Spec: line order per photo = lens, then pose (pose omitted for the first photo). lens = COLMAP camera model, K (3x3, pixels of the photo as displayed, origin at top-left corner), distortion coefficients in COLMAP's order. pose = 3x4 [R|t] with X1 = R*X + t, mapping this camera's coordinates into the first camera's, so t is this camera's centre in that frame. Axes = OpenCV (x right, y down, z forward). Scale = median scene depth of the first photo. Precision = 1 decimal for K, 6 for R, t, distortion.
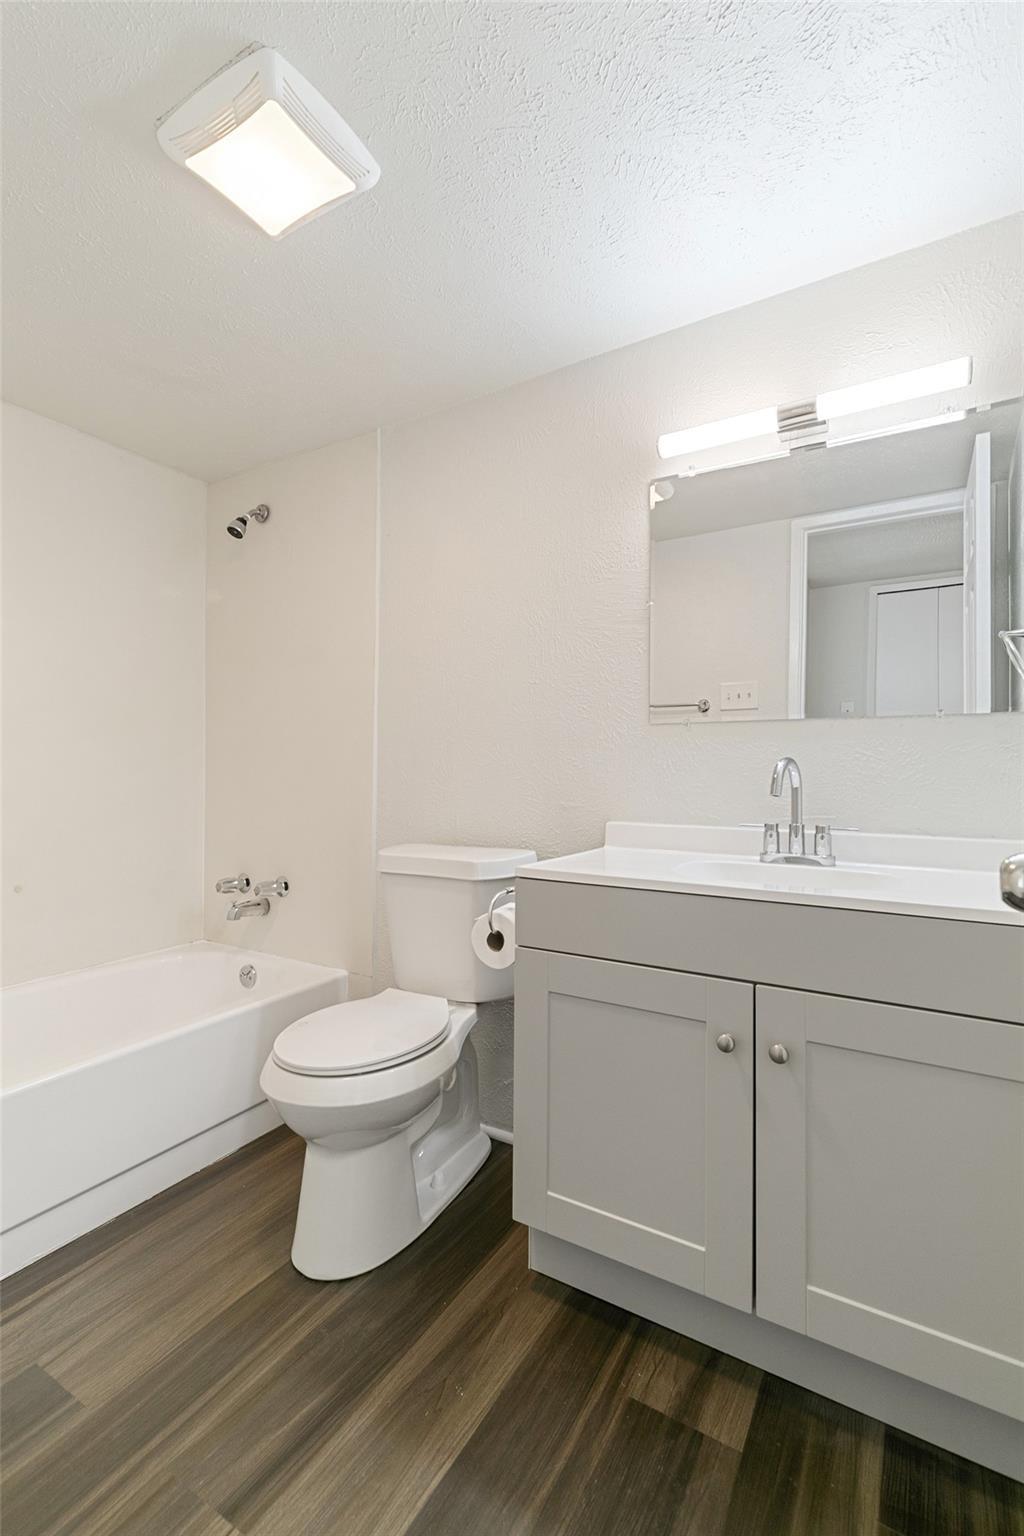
lens RADIAL K [[688.6, 0, 518.3], [0, 688.6, 763.8], [0, 0, 1]] dist [0.001780, -0.000243]
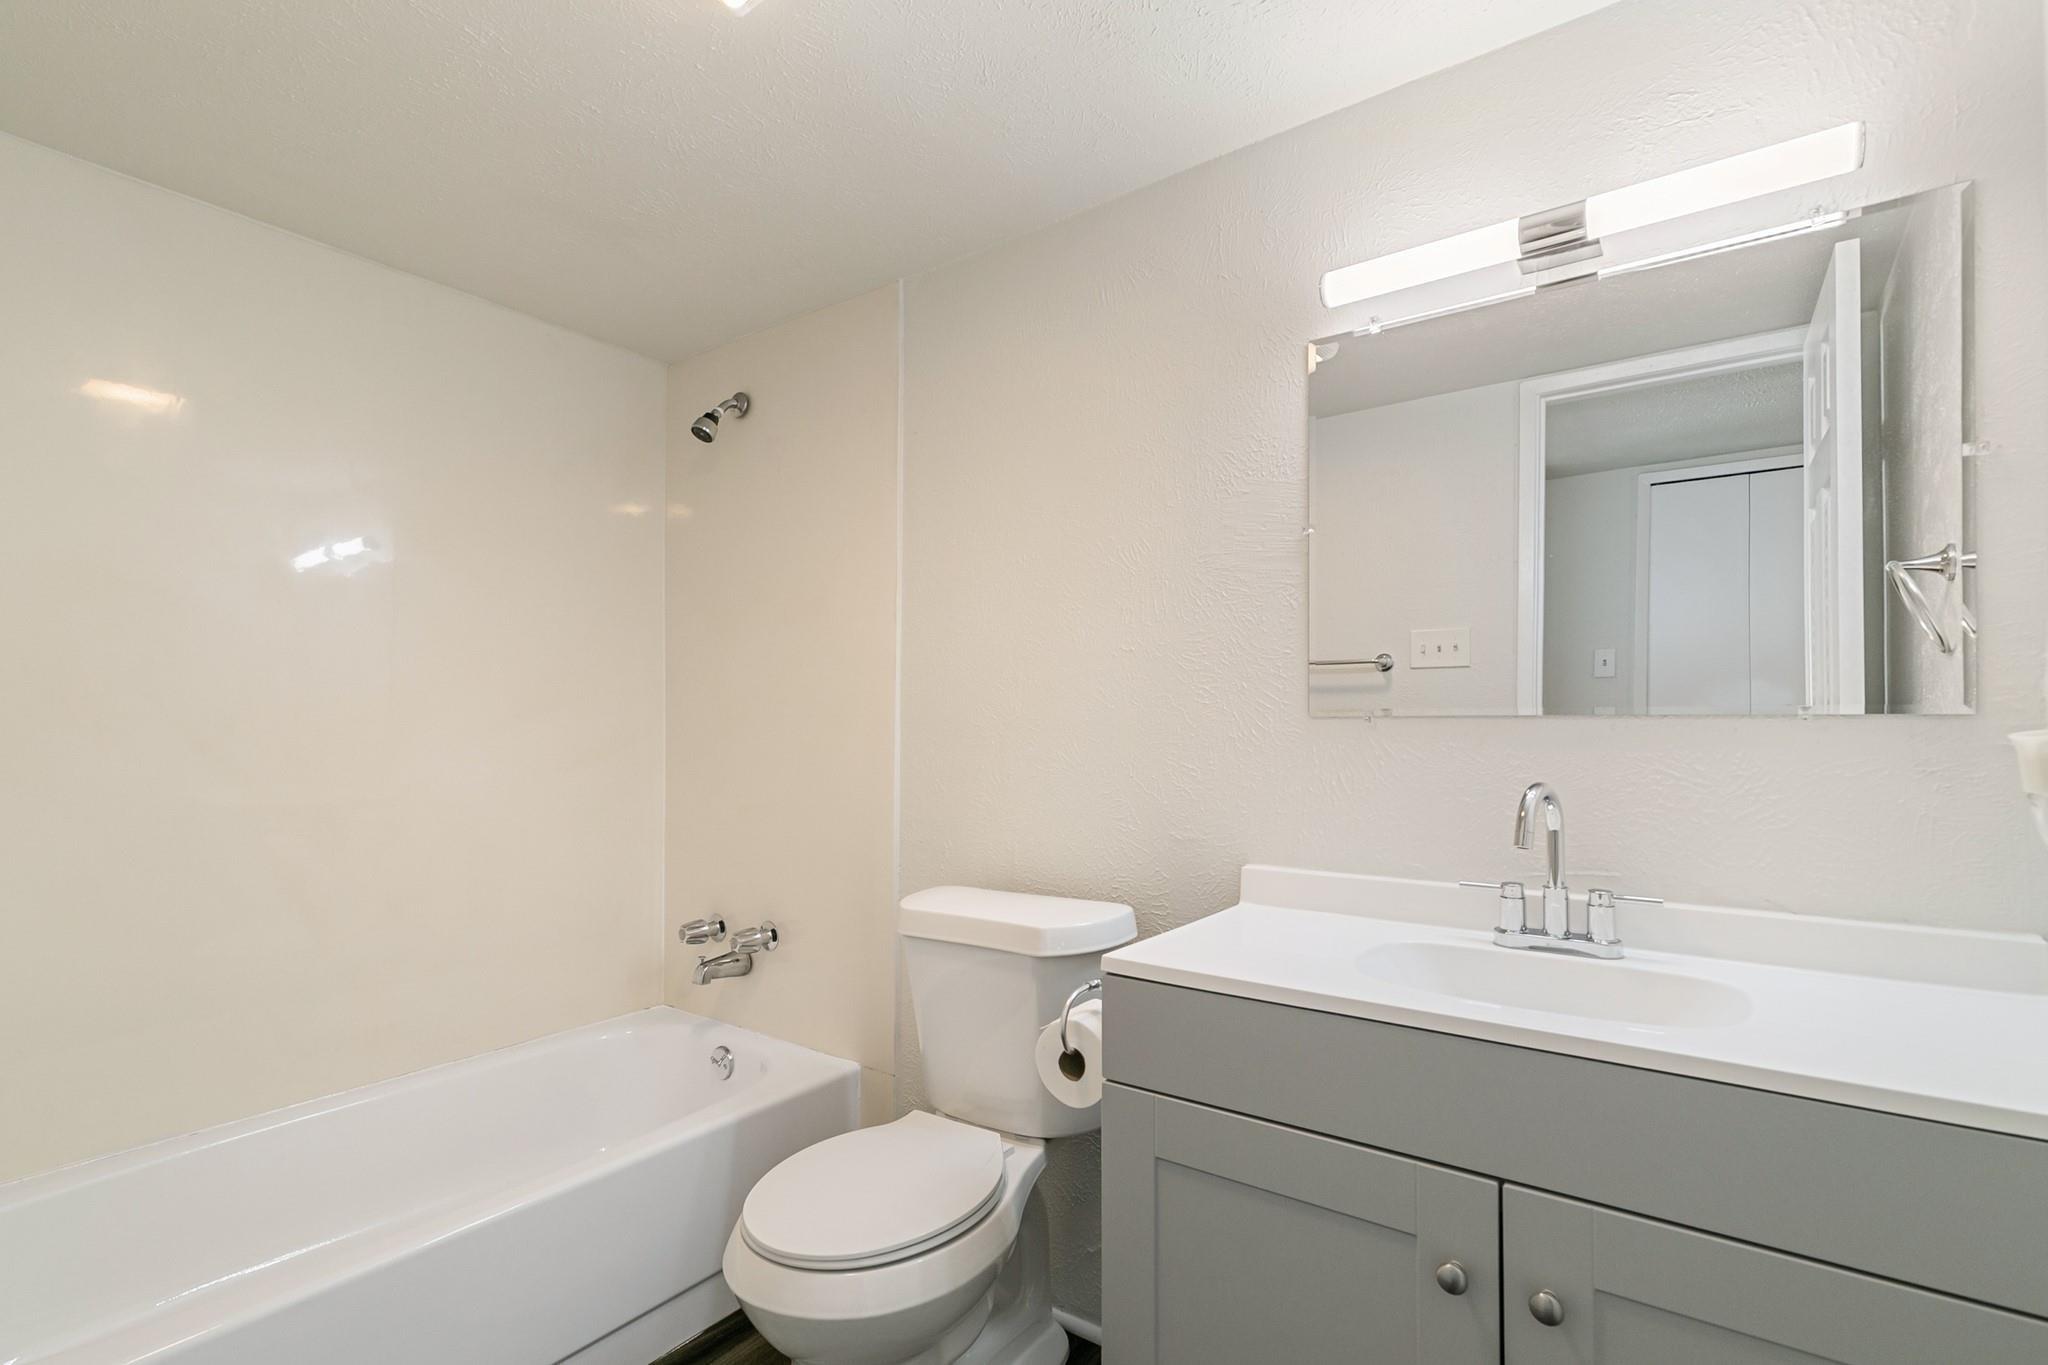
lens RADIAL K [[918.2, 0, 1023.3], [0, 918.2, 691.7], [0, 0, 1]] dist [0.001780, -0.000243]
pose [[0.995670, -0.004474, -0.092851, 0.002750], [0.003852, 0.999969, -0.006881, -0.074941], [0.092879, 0.006494, 0.995656, 0.112688]]
